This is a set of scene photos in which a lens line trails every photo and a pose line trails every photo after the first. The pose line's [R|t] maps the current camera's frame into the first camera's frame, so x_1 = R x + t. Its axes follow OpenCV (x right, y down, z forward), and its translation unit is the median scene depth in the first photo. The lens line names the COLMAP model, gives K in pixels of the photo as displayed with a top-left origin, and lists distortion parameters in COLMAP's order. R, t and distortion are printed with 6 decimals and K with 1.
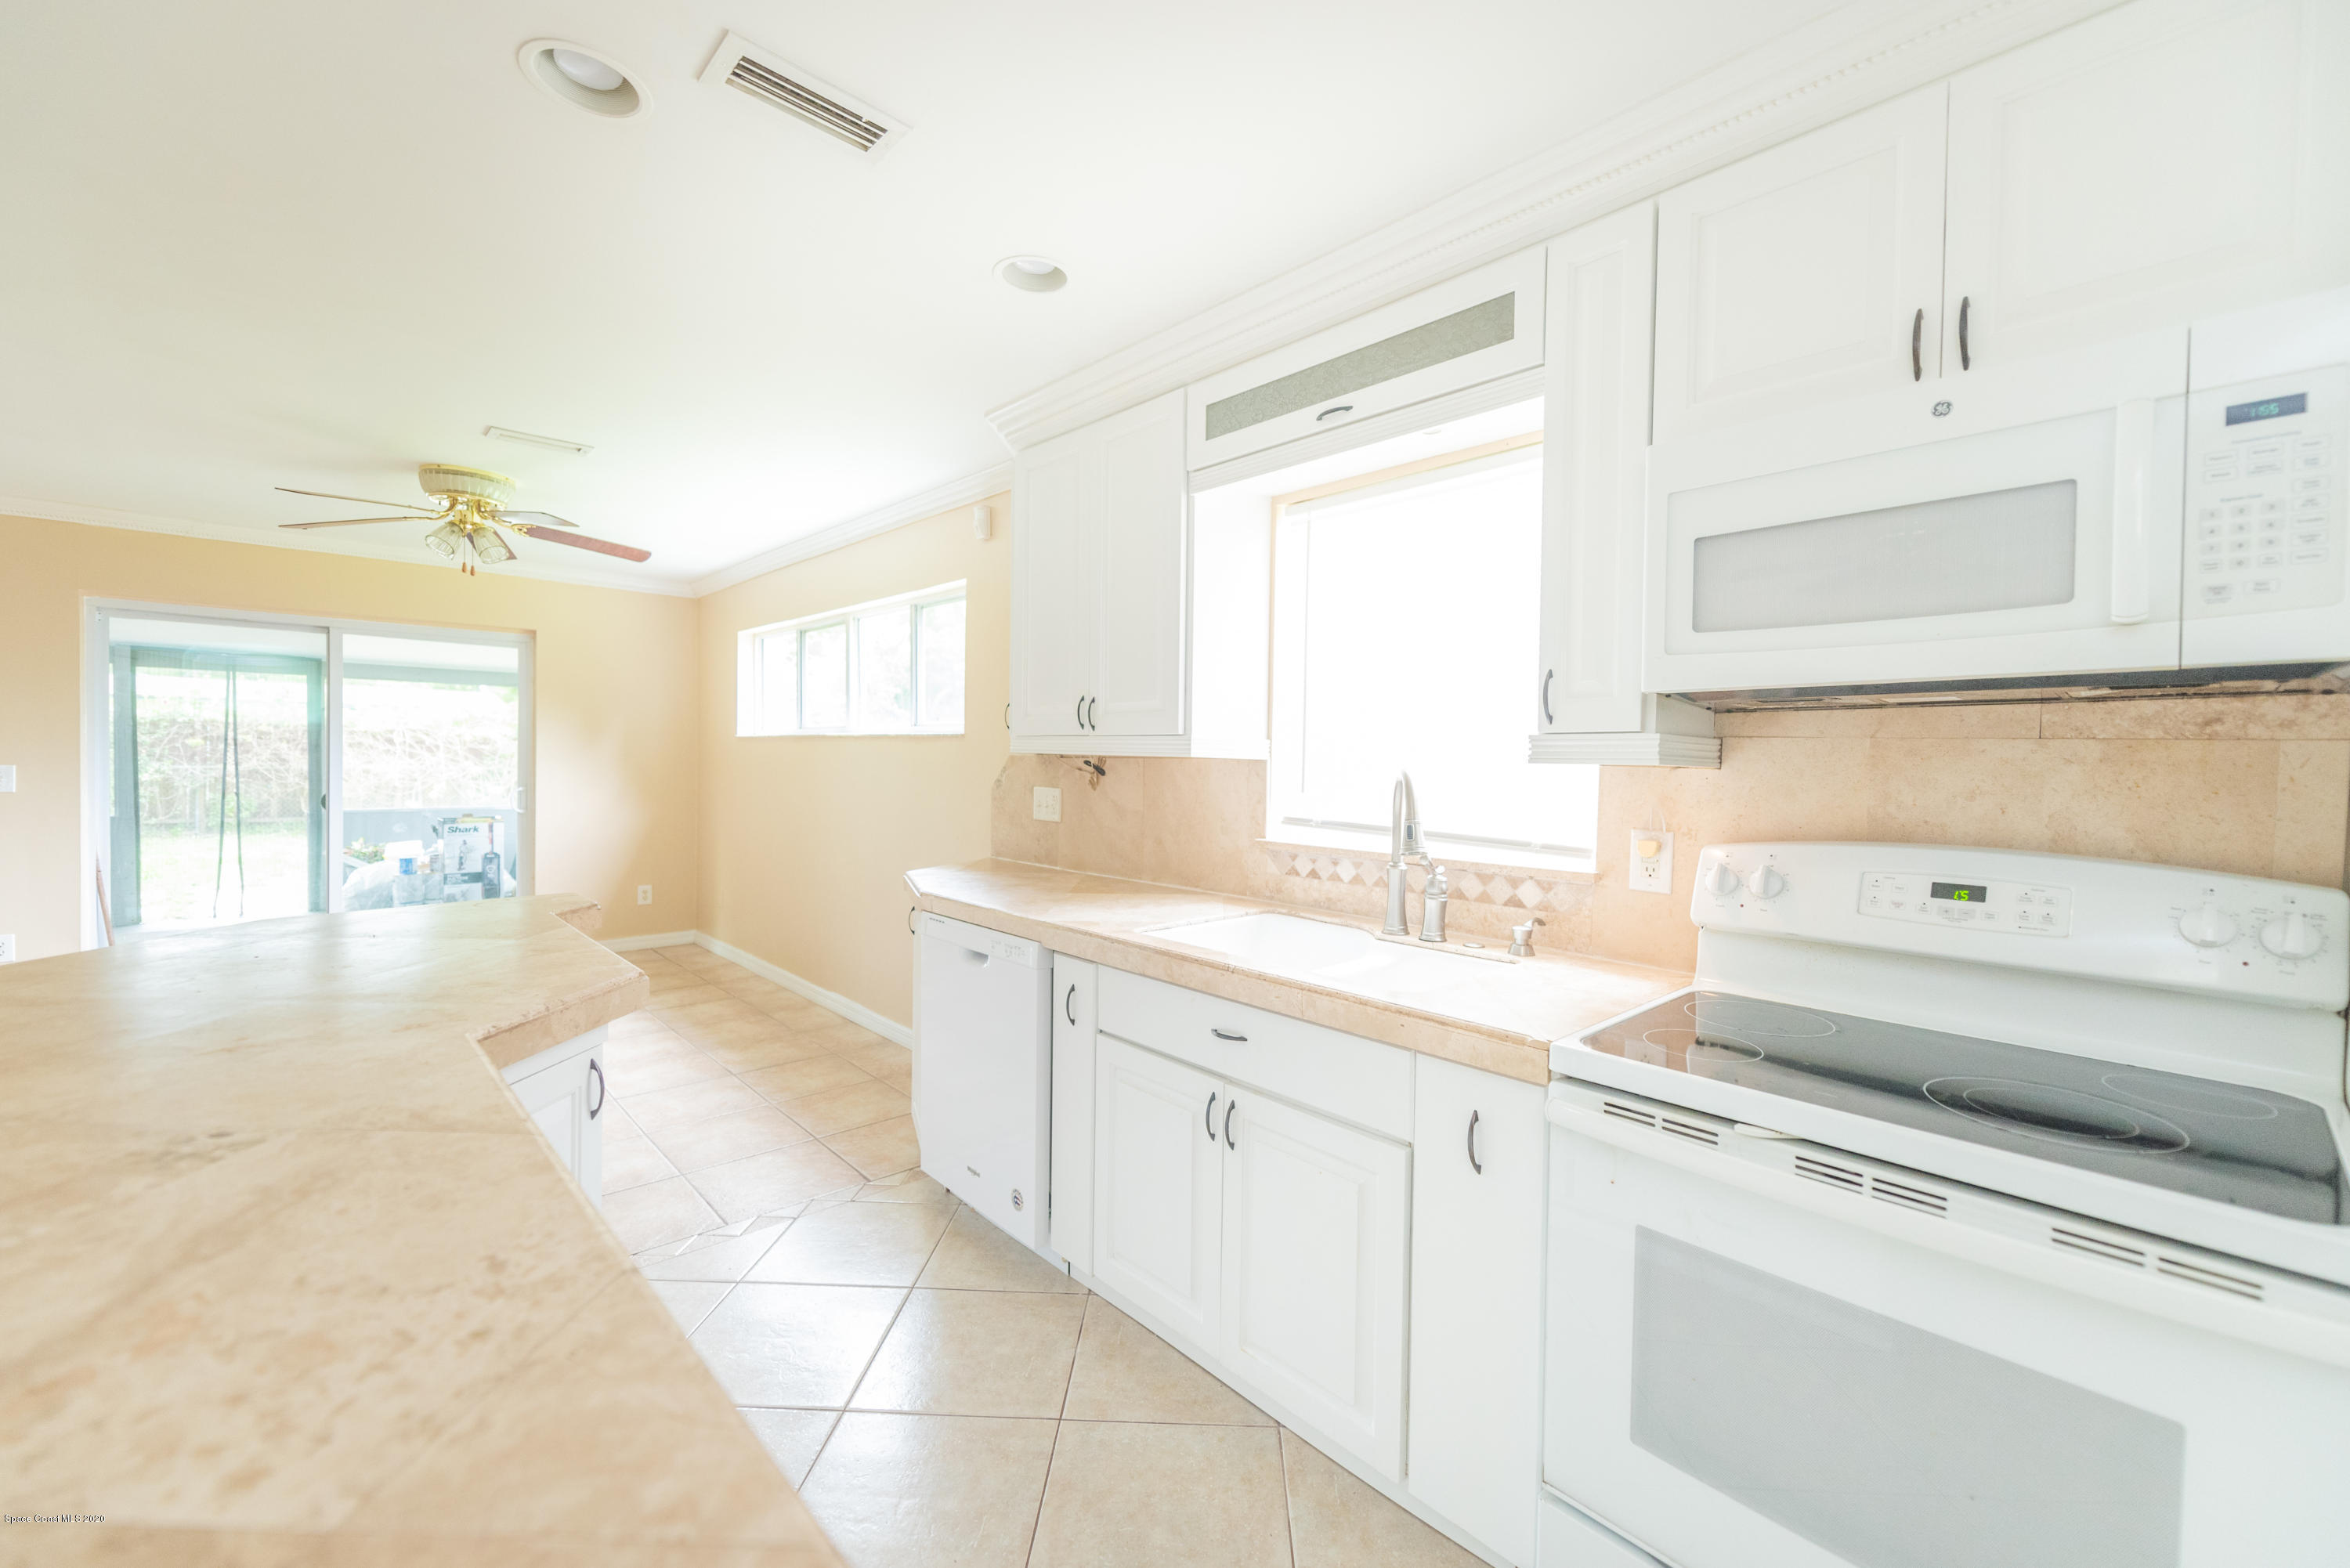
lens RADIAL K [[924.4, 0, 1184.0], [0, 924.4, 779.3], [0, 0, 1]] dist [0.020178, -0.007616]
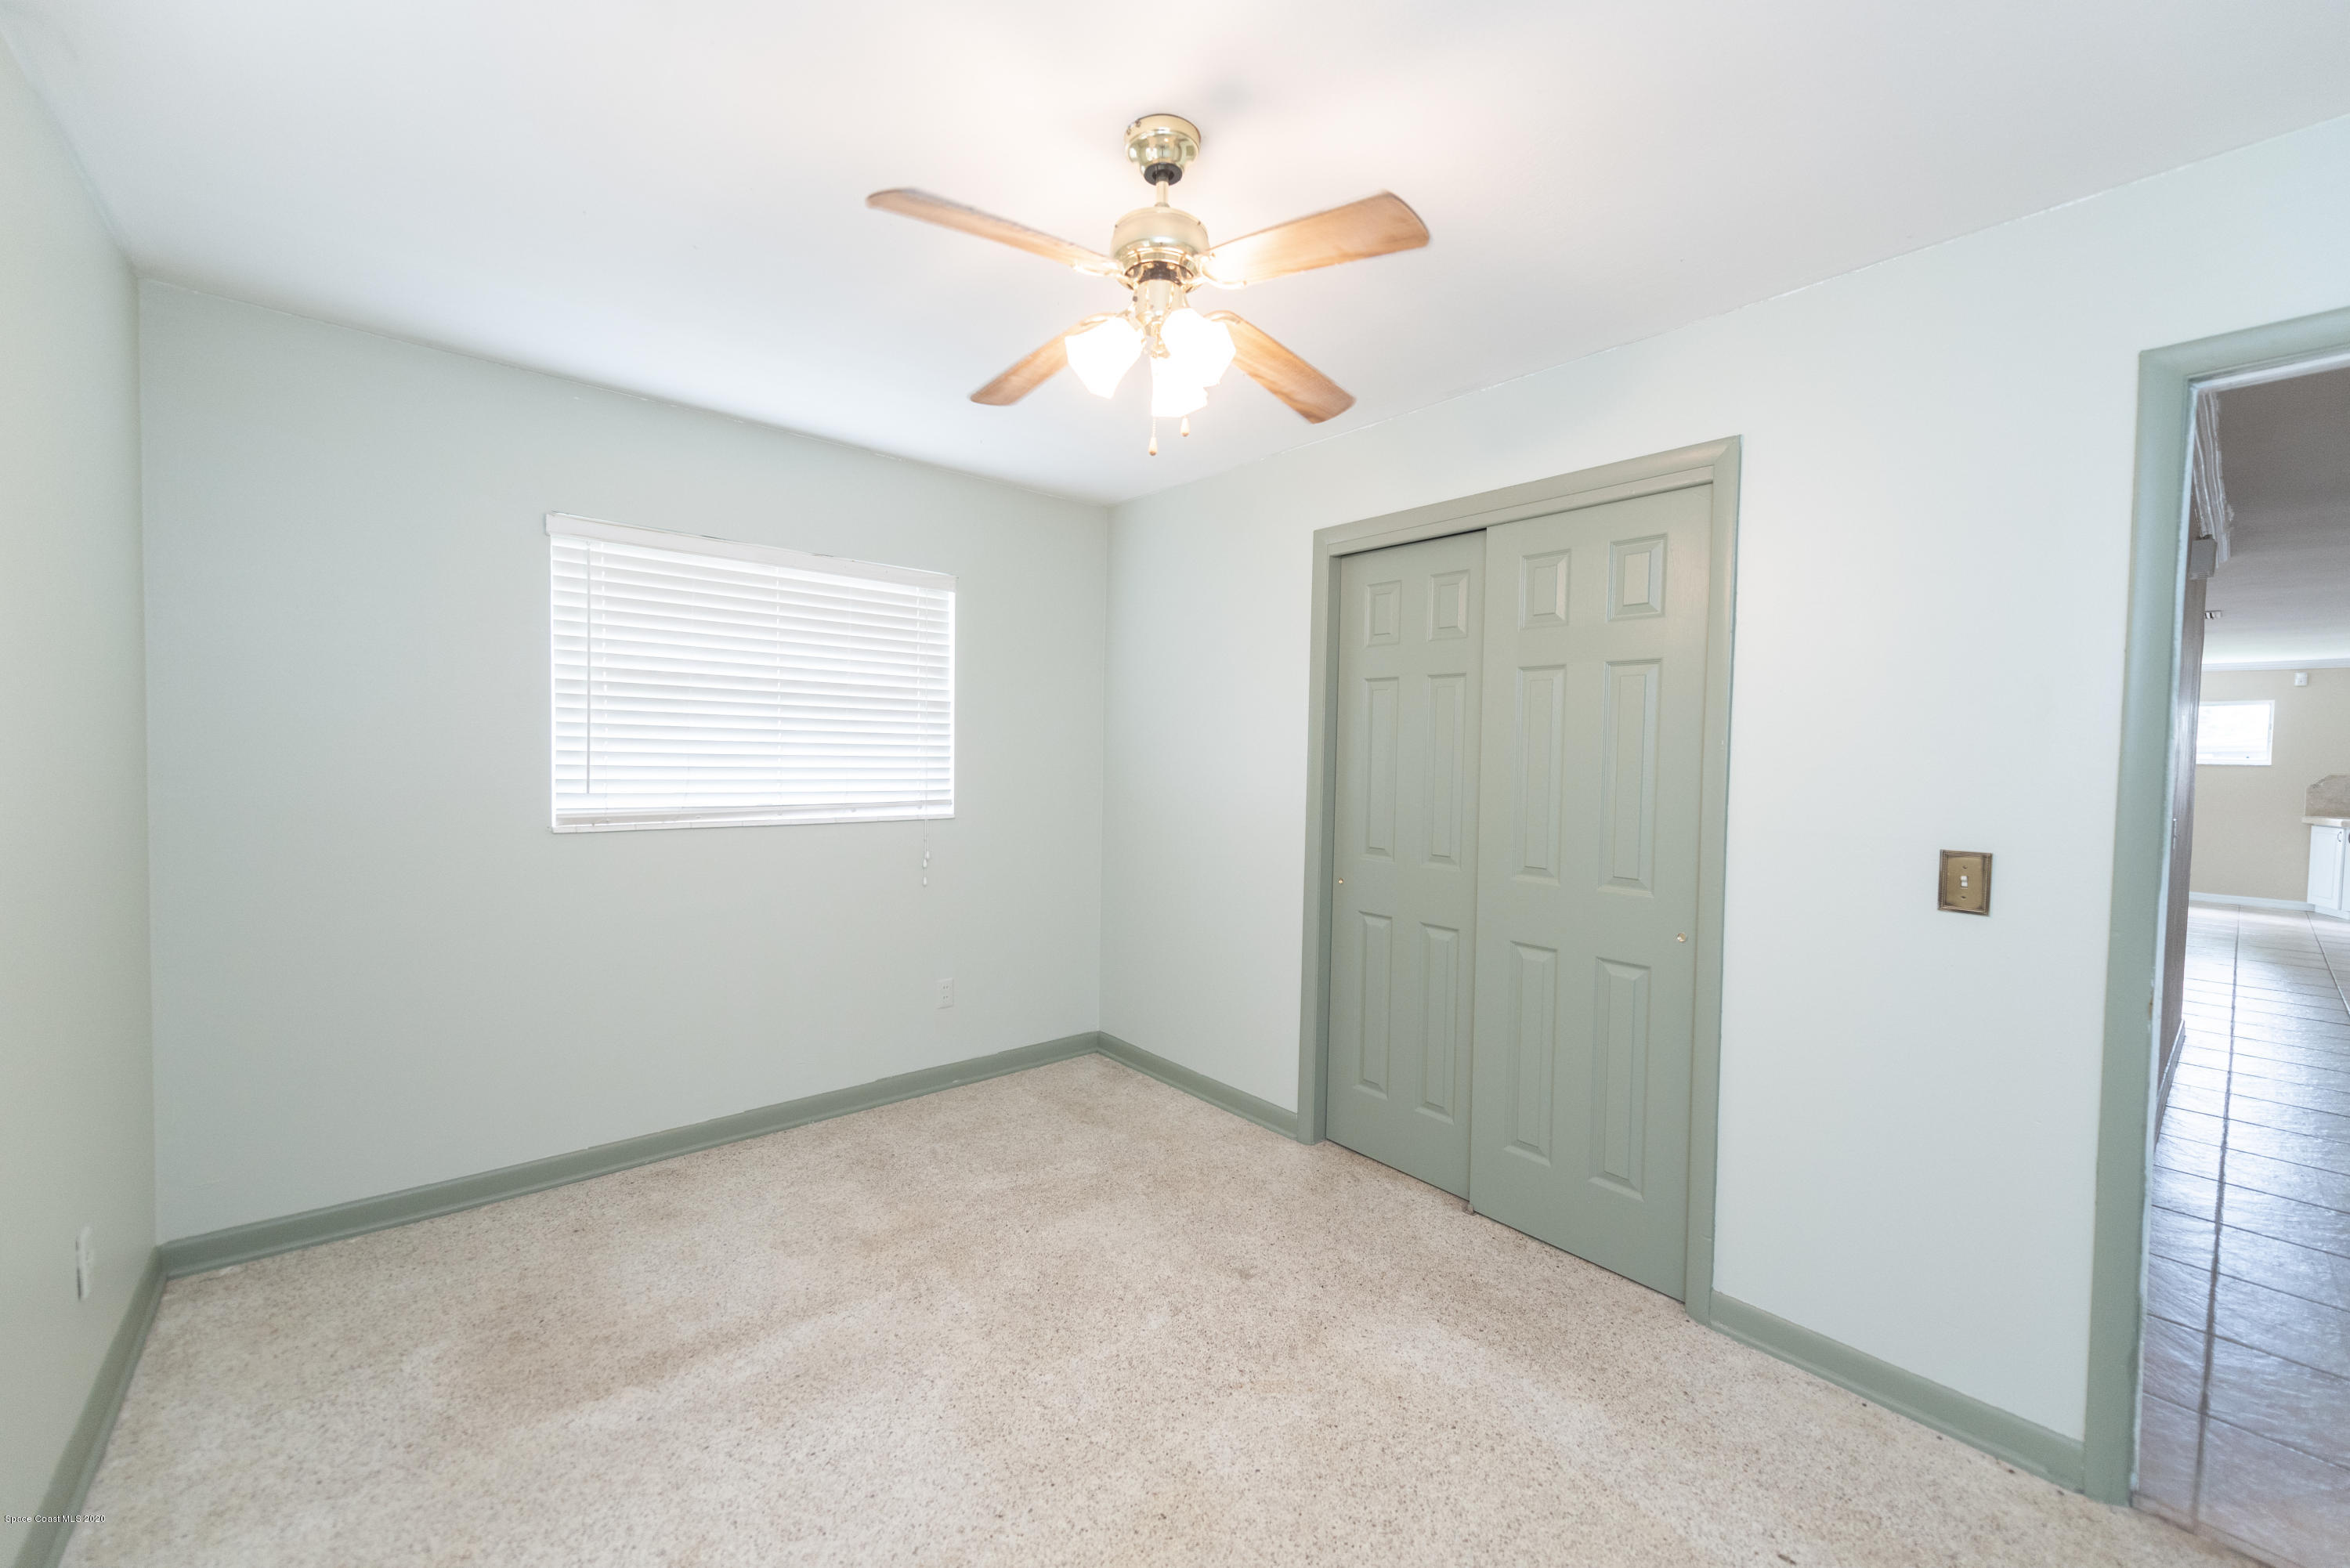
lens RADIAL K [[924.4, 0, 1184.0], [0, 924.4, 779.3], [0, 0, 1]] dist [0.020178, -0.007616]
pose [[0.999170, 0.003677, -0.040564, -4.486590], [-0.003404, 0.999971, 0.006794, -0.028460], [0.040588, -0.006650, 0.999154, -2.326123]]
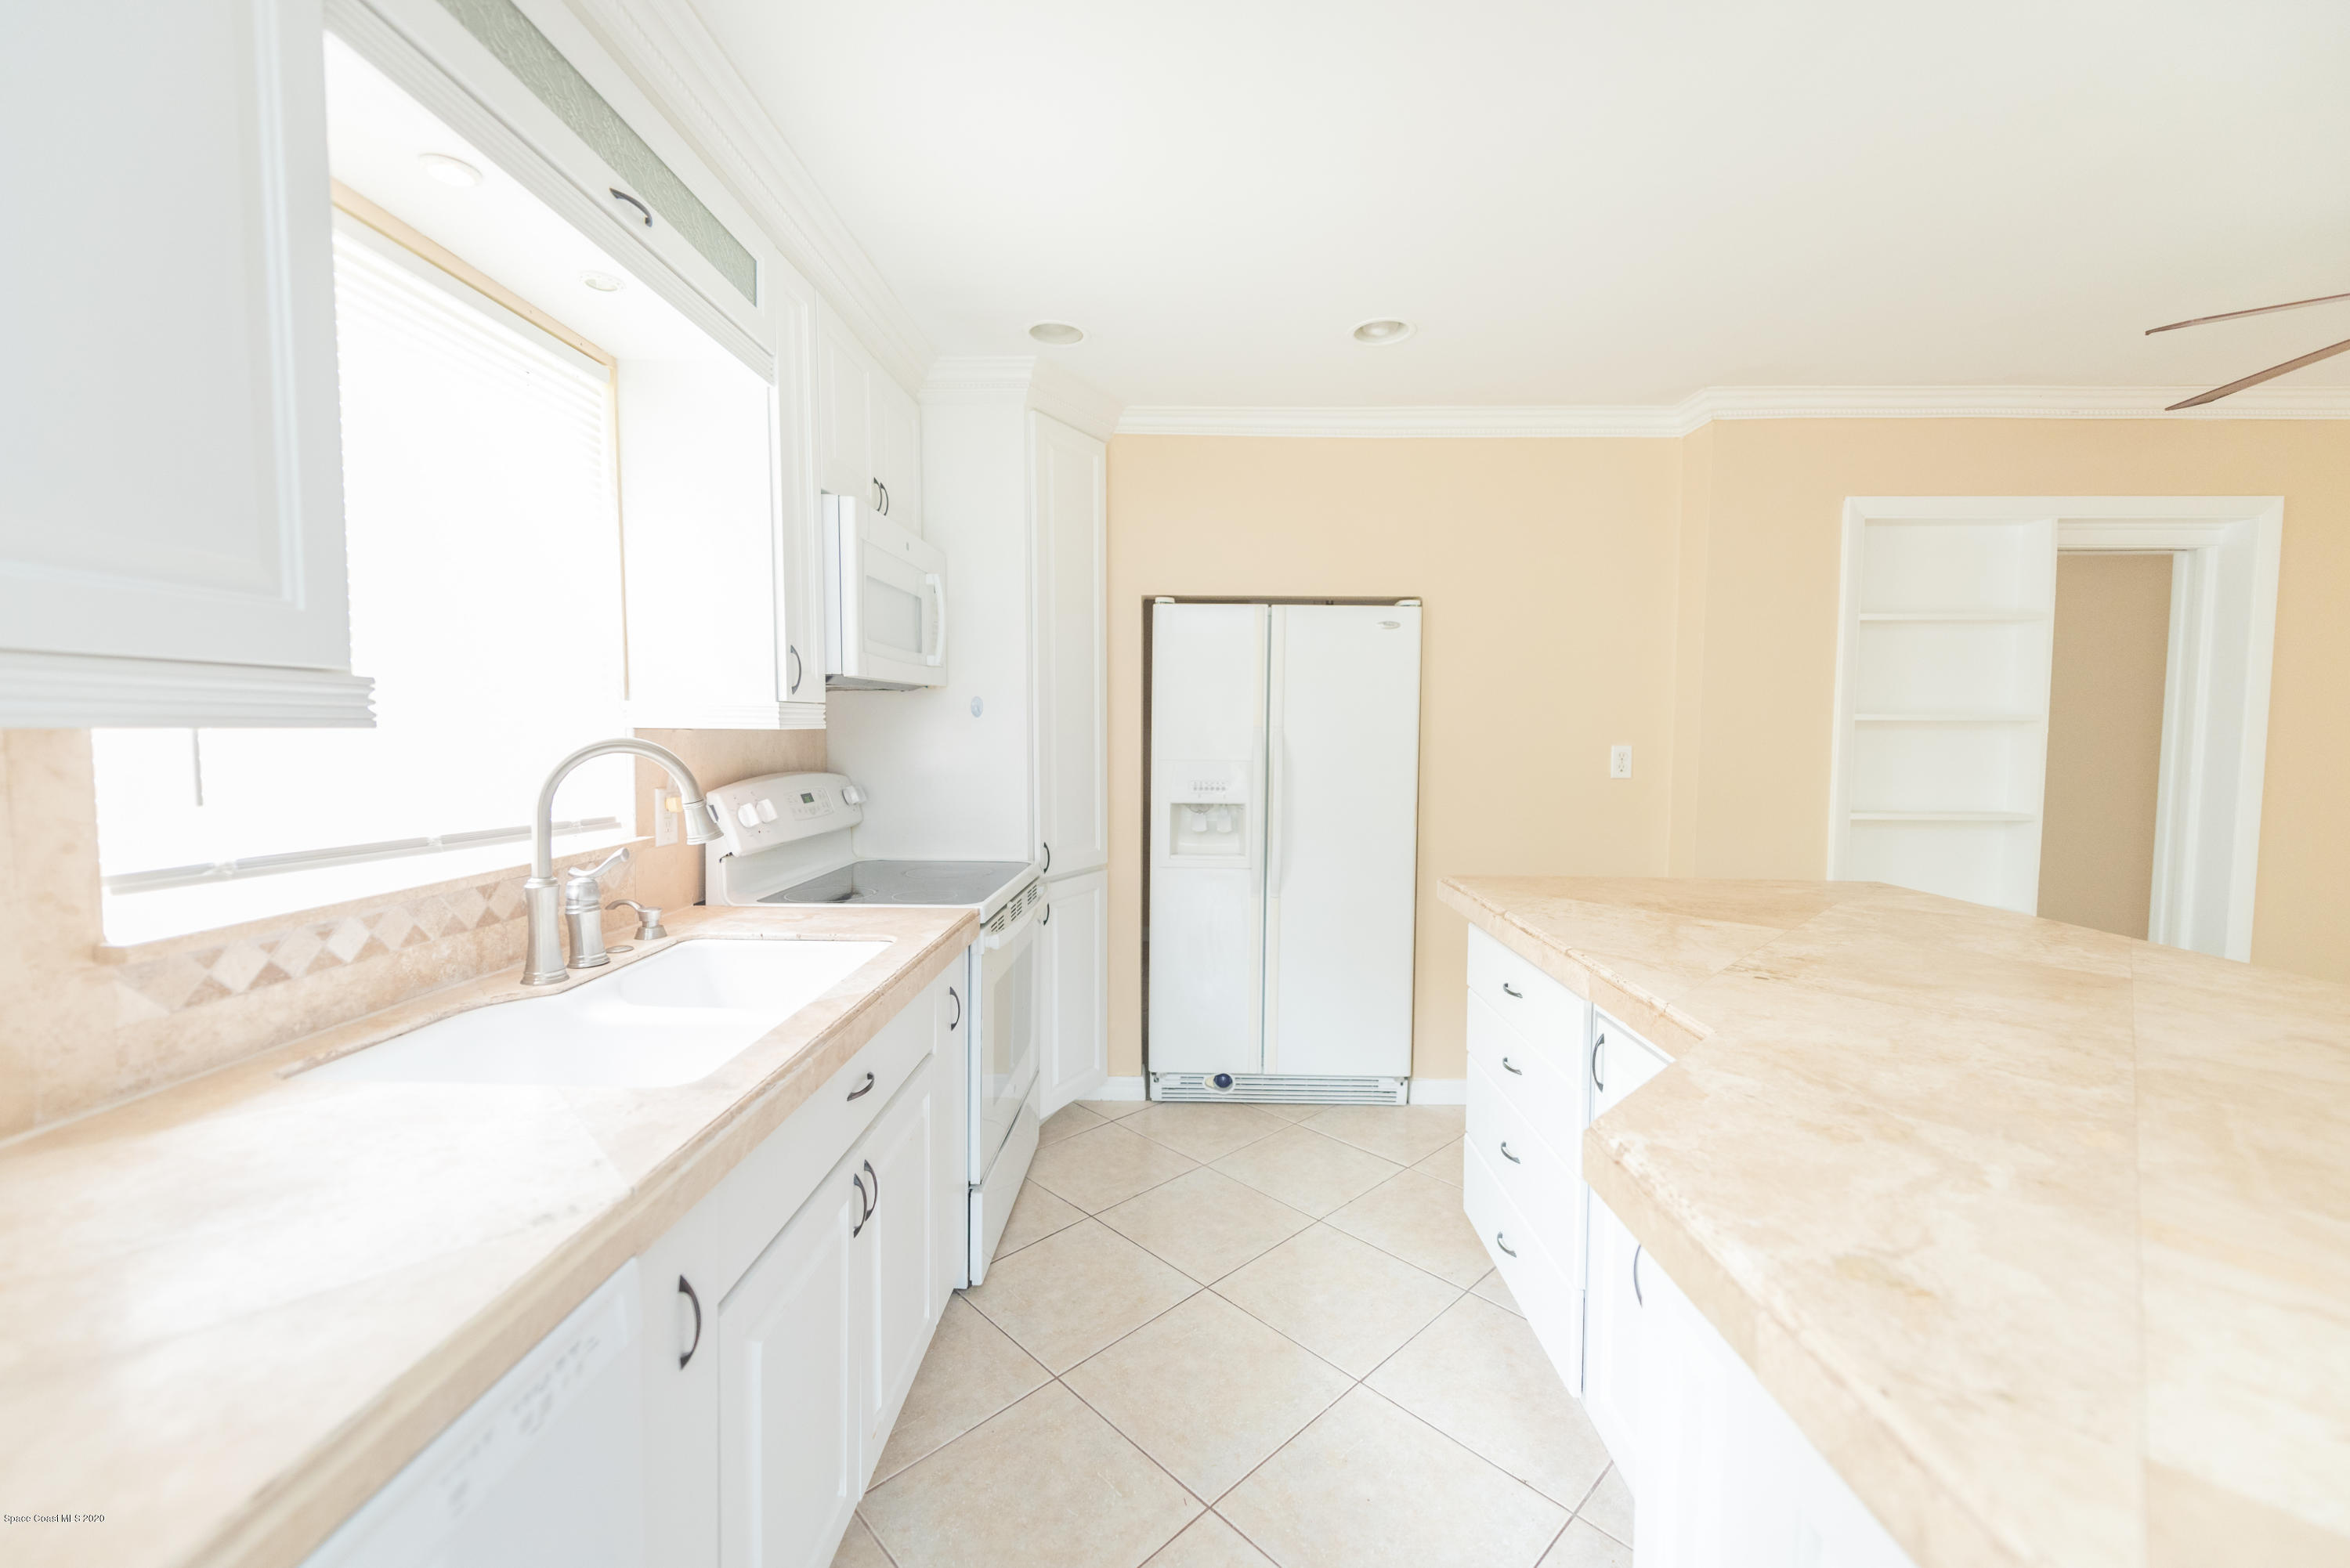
lens RADIAL K [[924.4, 0, 1184.0], [0, 924.4, 779.3], [0, 0, 1]] dist [0.020178, -0.007616]
pose [[-0.712533, -0.060493, 0.699026, -0.503533], [-0.000883, 0.996353, 0.085324, -0.035299], [-0.701638, 0.060179, -0.709988, 1.000930]]
